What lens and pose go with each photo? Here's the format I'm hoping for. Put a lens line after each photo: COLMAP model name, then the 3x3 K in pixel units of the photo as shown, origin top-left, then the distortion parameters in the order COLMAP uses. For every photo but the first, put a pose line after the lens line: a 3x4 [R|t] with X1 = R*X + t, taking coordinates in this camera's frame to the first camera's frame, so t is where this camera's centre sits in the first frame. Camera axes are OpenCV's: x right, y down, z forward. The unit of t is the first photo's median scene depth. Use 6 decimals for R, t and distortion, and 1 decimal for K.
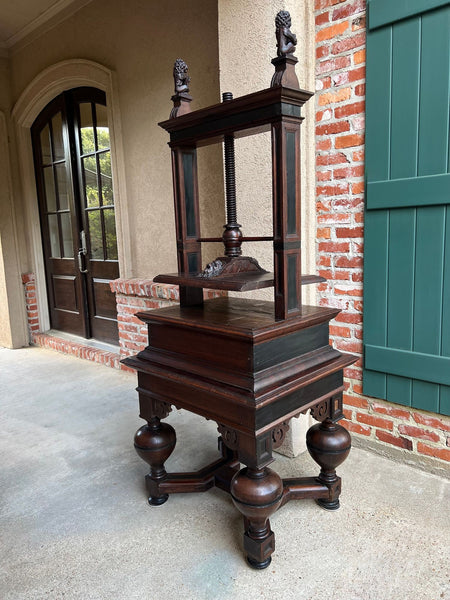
lens RADIAL K [[444.2, 0, 232.3], [0, 444.2, 297.1], [0, 0, 1]] dist [0.046684, -0.056982]
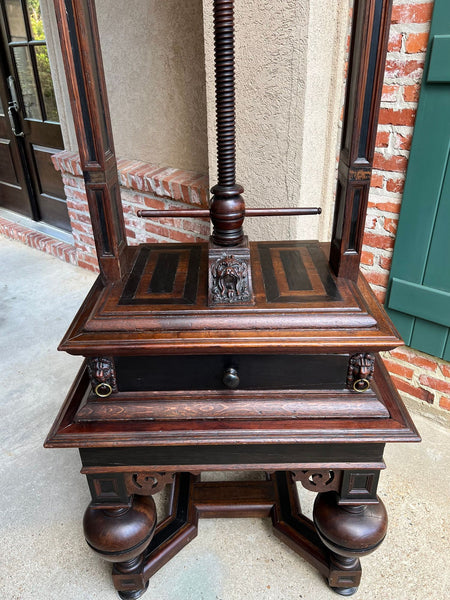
lens RADIAL K [[457.0, 0, 231.8], [0, 457.0, 303.6], [0, 0, 1]] dist [0.031350, -0.041527]
pose [[0.998749, -0.000611, 0.050006, -0.011353], [-0.016304, 0.941312, 0.337143, -0.107975], [-0.047278, -0.337536, 0.940124, 0.267998]]
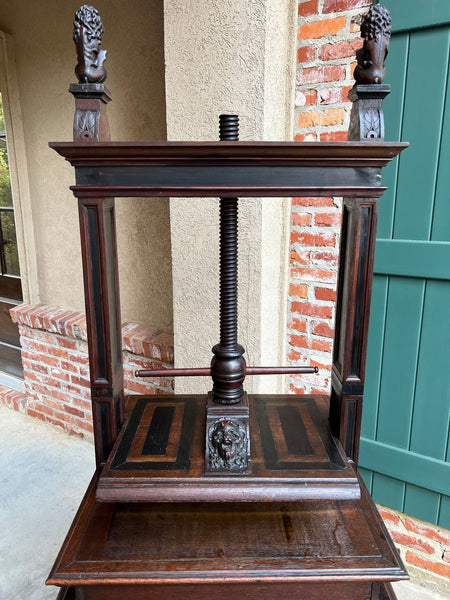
lens RADIAL K [[444.2, 0, 228.8], [0, 444.2, 294.9], [0, 0, 1]] dist [0.046684, -0.056982]
pose [[0.984174, -0.002354, 0.177187, -0.056354], [-0.010933, 0.997200, 0.073972, -0.198880], [-0.176865, -0.074738, 0.981393, 0.259353]]
